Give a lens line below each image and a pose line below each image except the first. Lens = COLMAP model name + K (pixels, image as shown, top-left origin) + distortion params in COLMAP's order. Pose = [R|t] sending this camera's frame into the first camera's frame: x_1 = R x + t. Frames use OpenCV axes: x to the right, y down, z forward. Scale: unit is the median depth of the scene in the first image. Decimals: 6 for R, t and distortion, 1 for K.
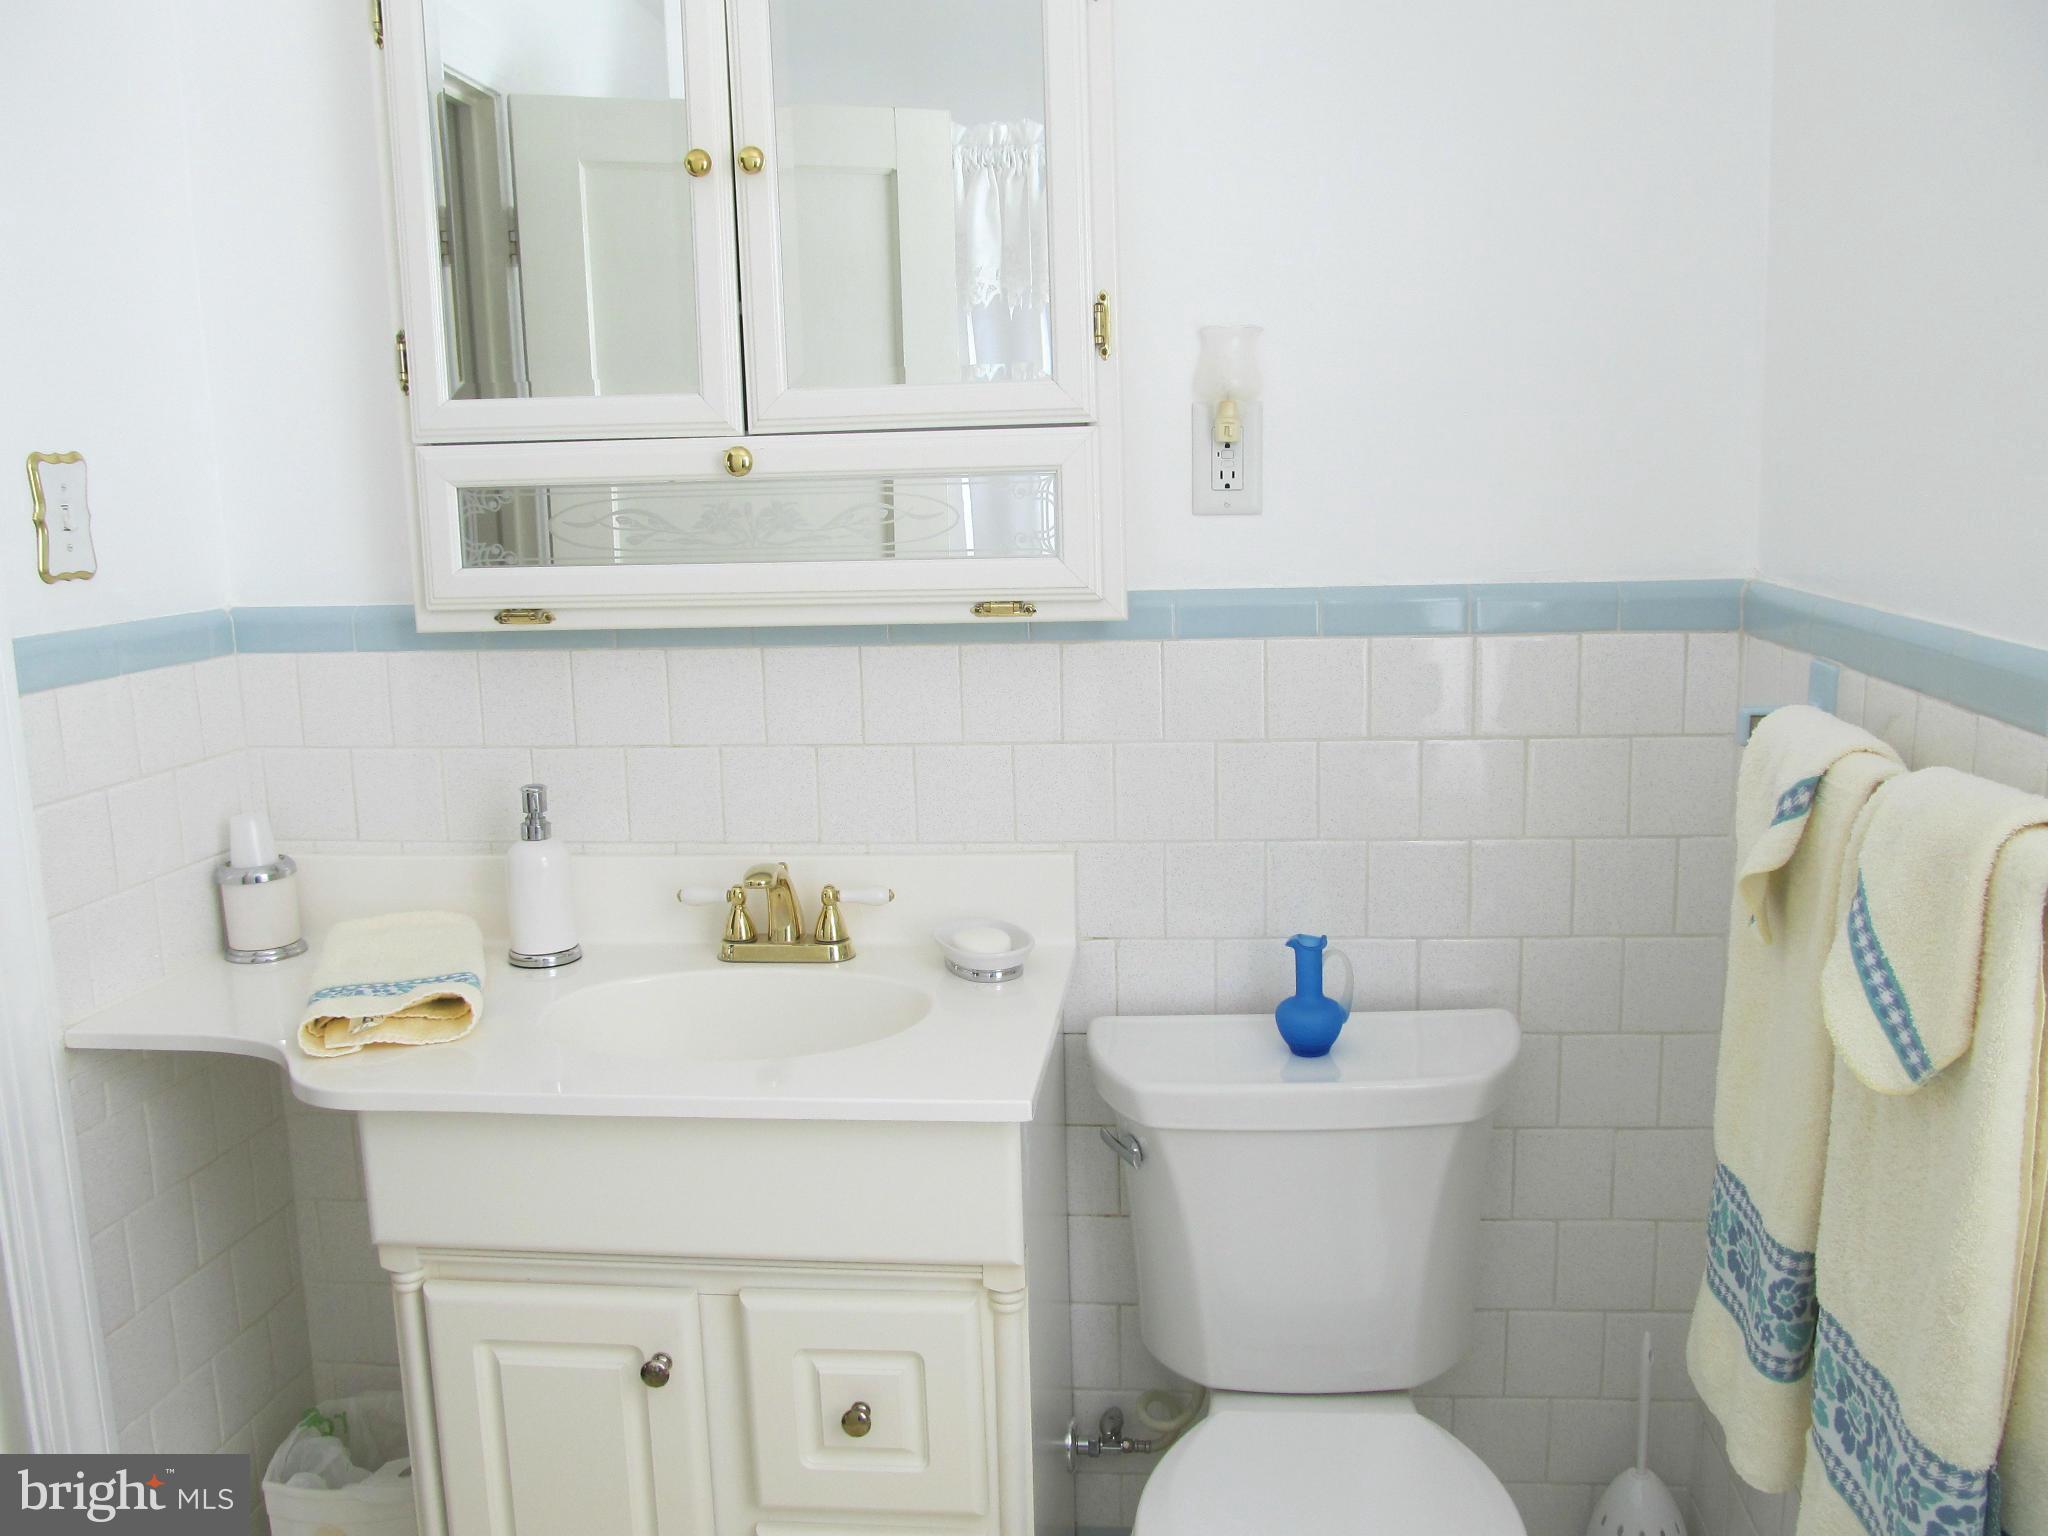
lens RADIAL K [[1694.7, 0, 1032.0], [0, 1694.7, 764.0], [0, 0, 1]] dist [-0.072259, 0.048200]
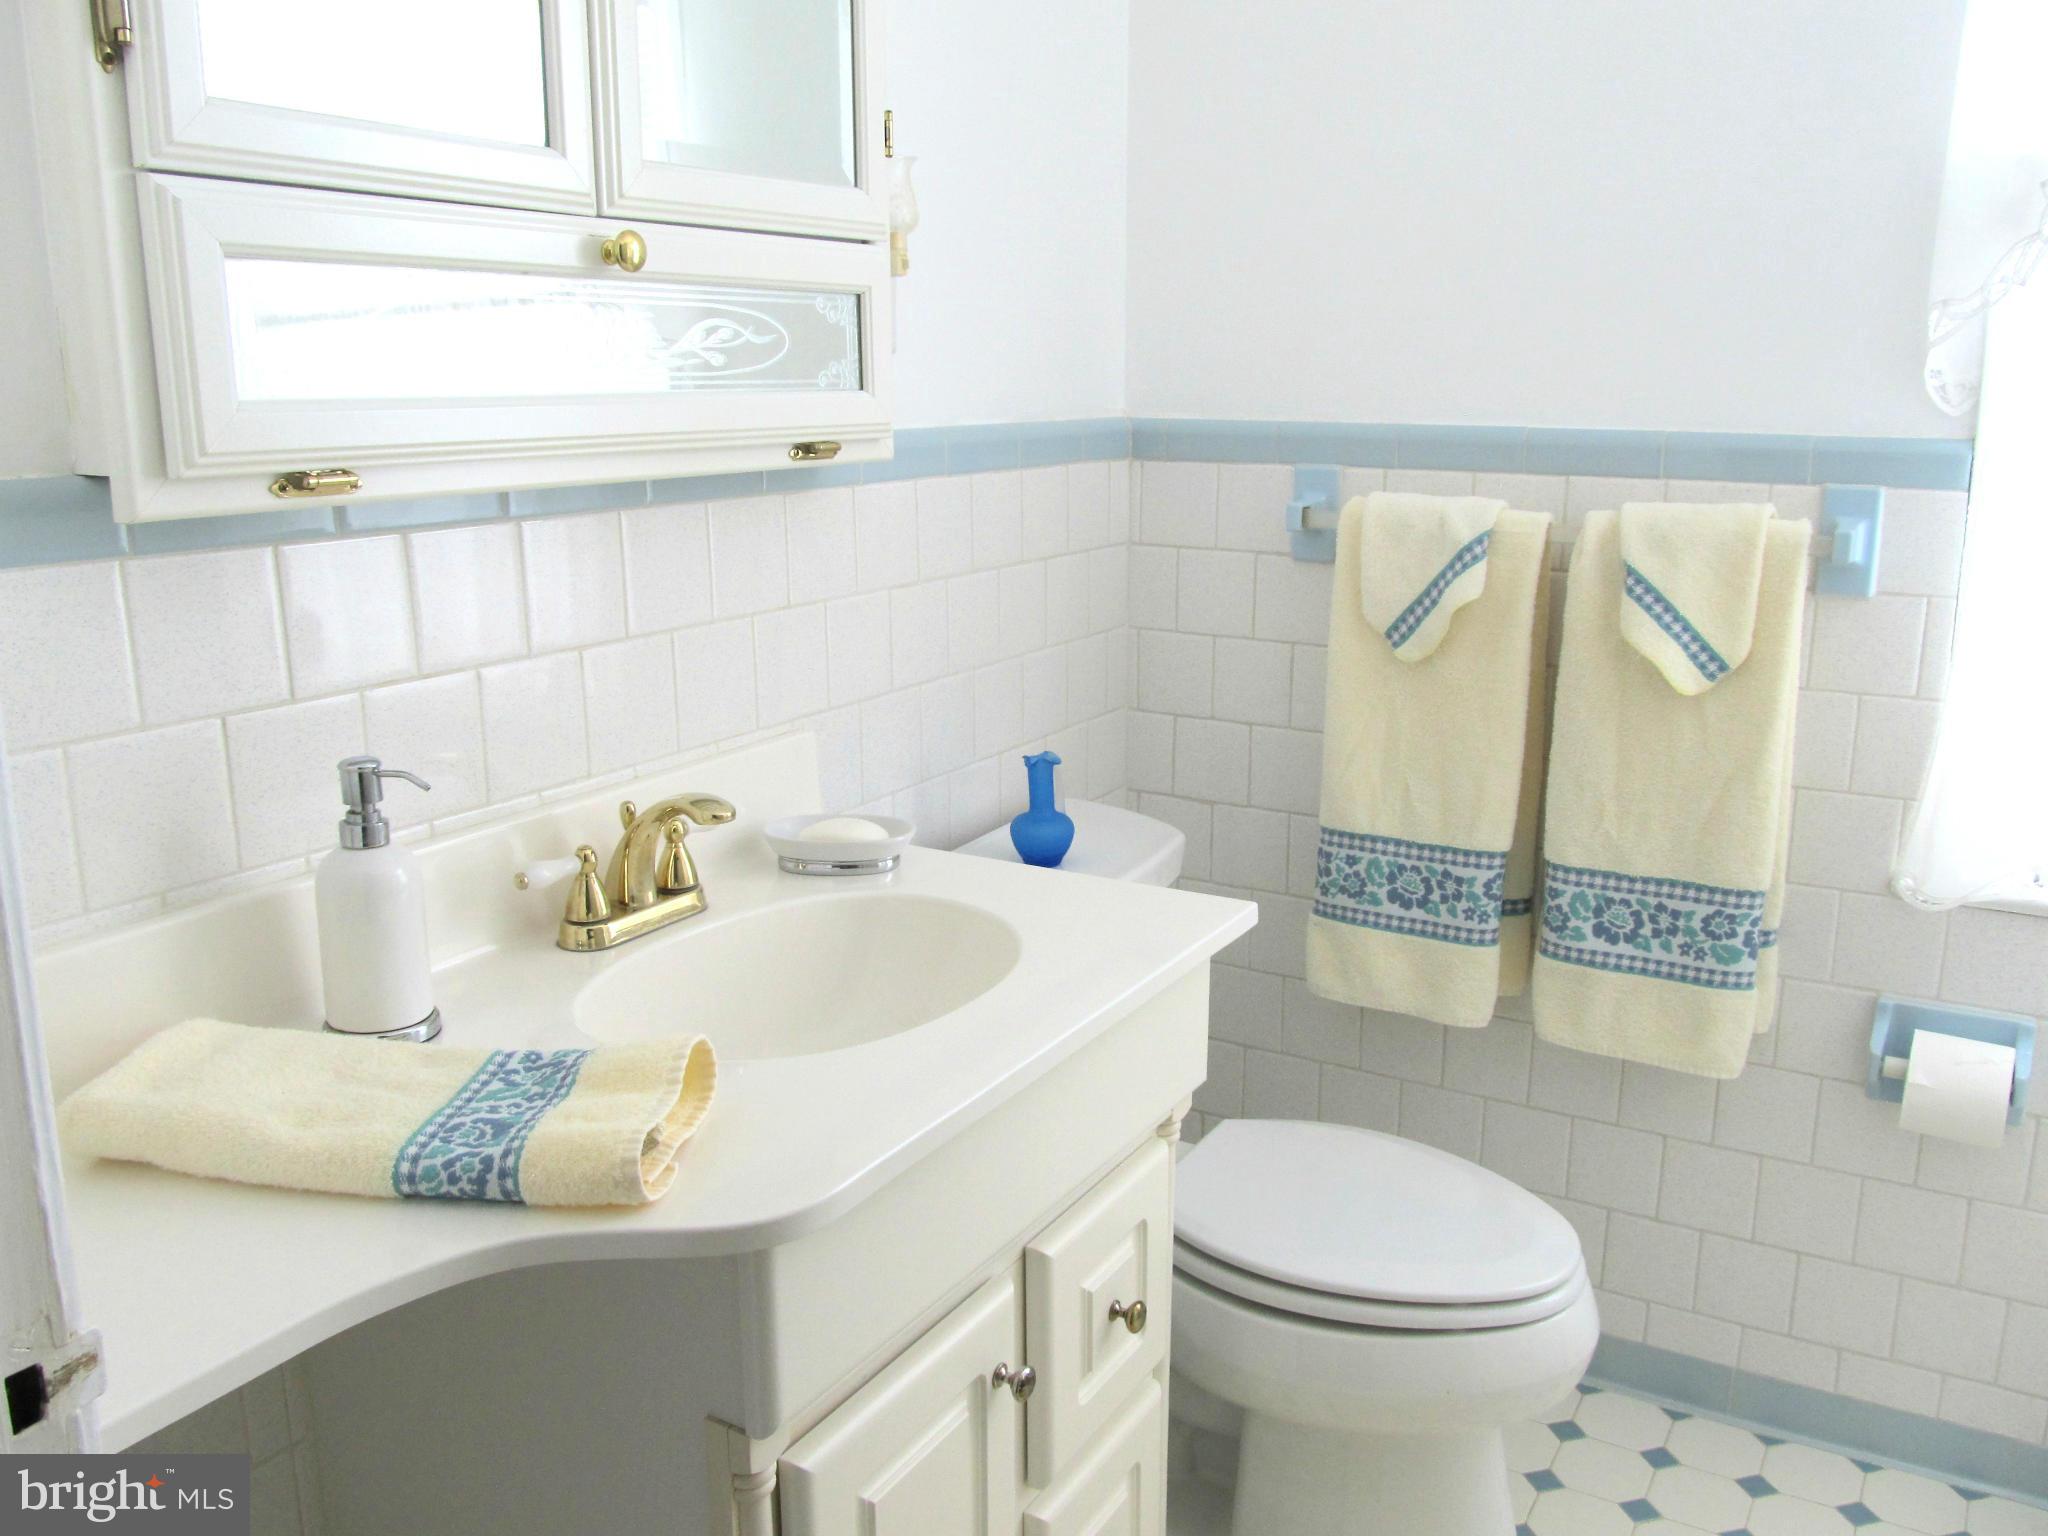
lens RADIAL K [[1694.7, 0, 1032.0], [0, 1694.7, 764.0], [0, 0, 1]] dist [-0.072259, 0.048200]
pose [[0.417541, -0.179630, 0.890726, -0.777741], [0.148828, 0.980547, 0.127979, -0.028142], [-0.896387, 0.079128, 0.436153, 0.538046]]
